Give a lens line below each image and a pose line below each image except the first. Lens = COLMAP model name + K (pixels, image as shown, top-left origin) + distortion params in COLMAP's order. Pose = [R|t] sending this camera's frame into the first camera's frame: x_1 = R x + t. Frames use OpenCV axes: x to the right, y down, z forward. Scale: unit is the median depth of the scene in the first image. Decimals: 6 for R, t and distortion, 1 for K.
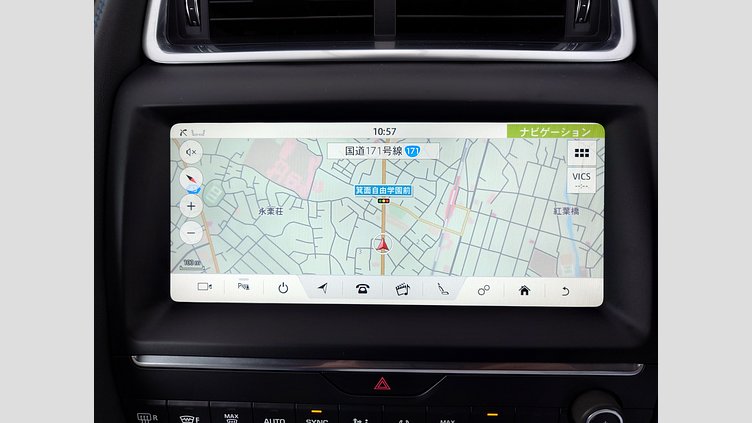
lens RADIAL K [[471.2, 0, 375.1], [0, 471.2, 214.3], [0, 0, 1]] dist [0.009382, 0.001338]
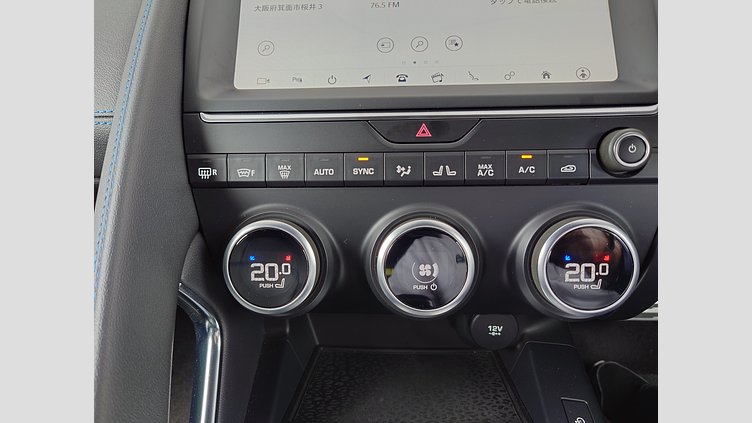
lens RADIAL K [[463.8, 0, 370.4], [0, 463.8, 214.1], [0, 0, 1]] dist [0.006520, 0.001089]
pose [[0.999725, -0.004004, -0.023114, -0.078939], [-0.001816, 0.969159, -0.246431, 0.759754], [0.023388, 0.246405, 0.968885, -0.003807]]
